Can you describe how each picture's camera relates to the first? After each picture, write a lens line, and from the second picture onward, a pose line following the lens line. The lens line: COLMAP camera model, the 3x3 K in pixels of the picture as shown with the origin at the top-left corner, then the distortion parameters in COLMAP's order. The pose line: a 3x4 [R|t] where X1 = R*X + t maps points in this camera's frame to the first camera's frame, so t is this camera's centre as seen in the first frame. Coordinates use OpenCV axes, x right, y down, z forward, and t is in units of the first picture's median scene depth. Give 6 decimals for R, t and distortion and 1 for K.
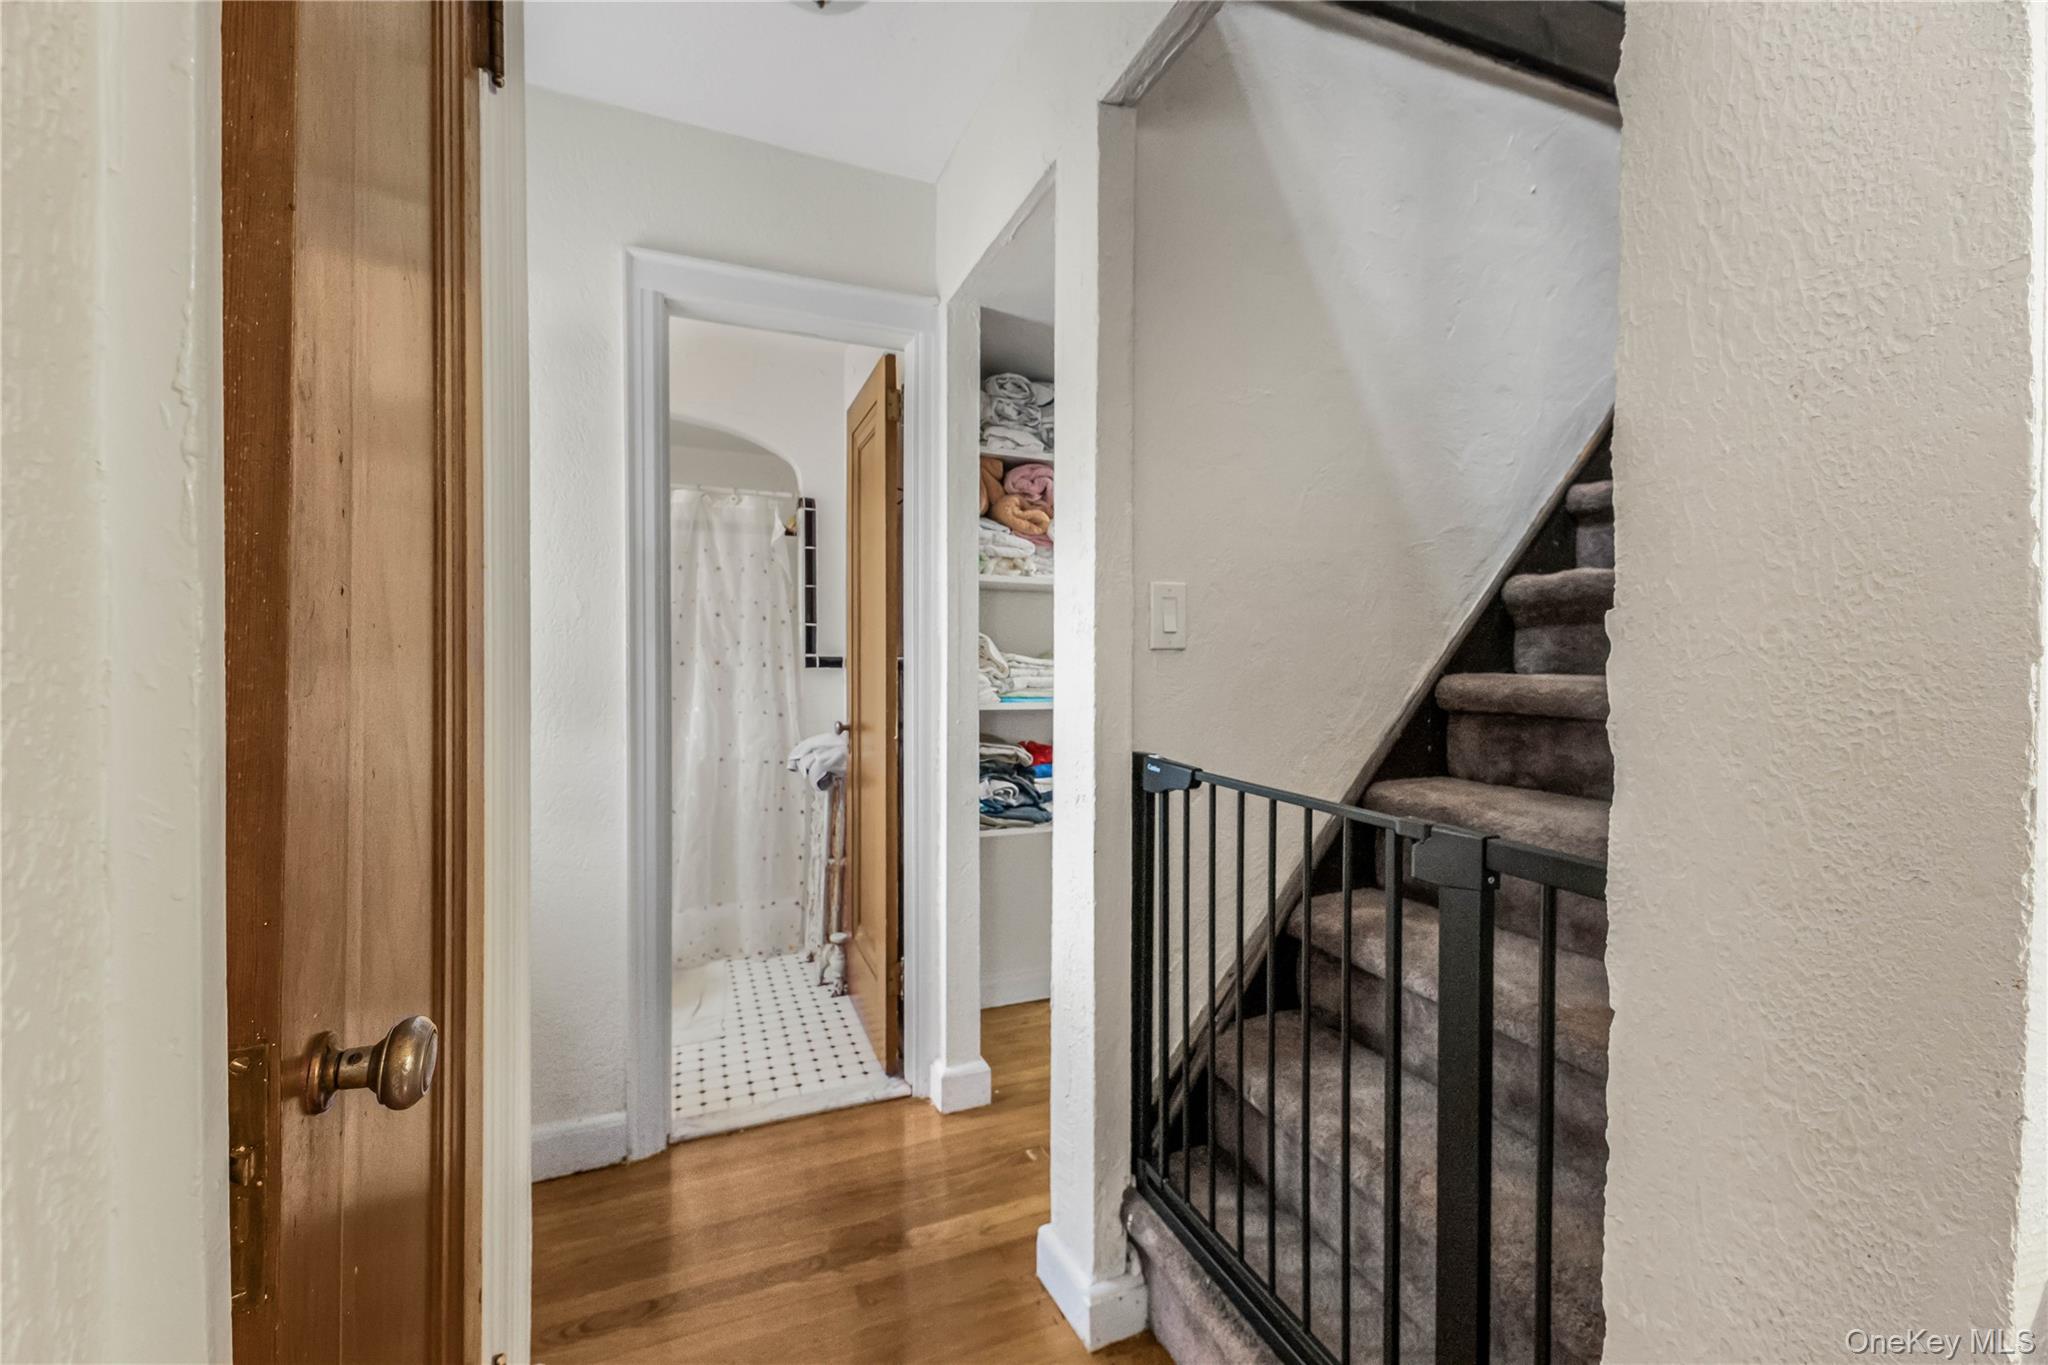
lens RADIAL K [[843.6, 0, 1029.4], [0, 843.6, 660.5], [0, 0, 1]] dist [0.015884, -0.000197]
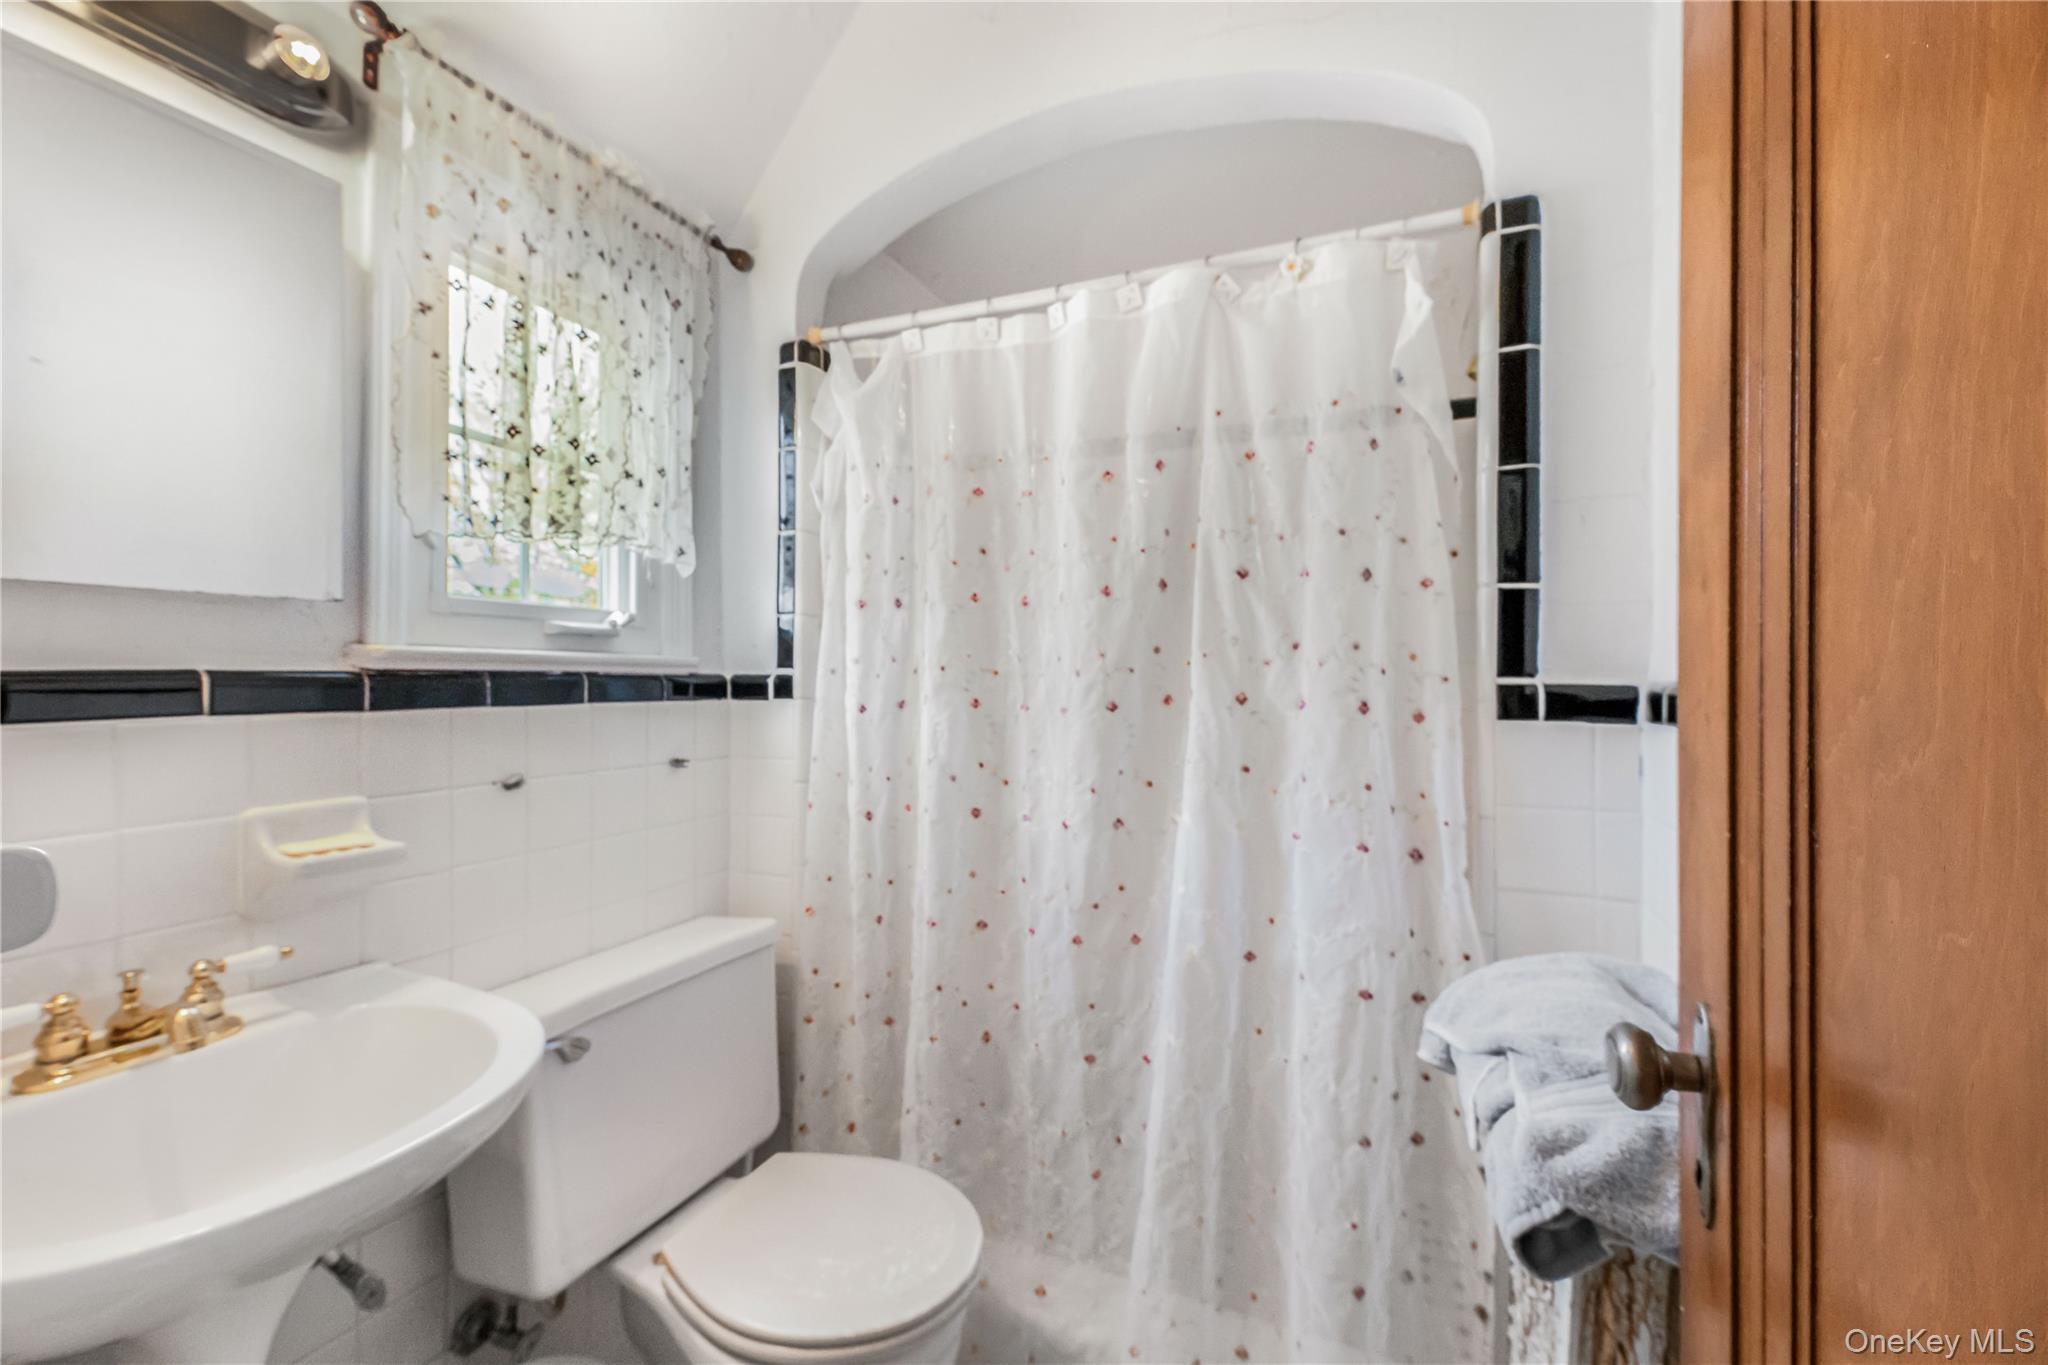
lens RADIAL K [[843.6, 0, 1033.9], [0, 843.6, 681.2], [0, 0, 1]] dist [0.015884, -0.000197]
pose [[0.685873, -0.000888, -0.727721, -0.154945], [-0.015631, 0.999751, -0.015951, 0.001949], [0.727553, 0.022315, 0.685688, 0.665449]]
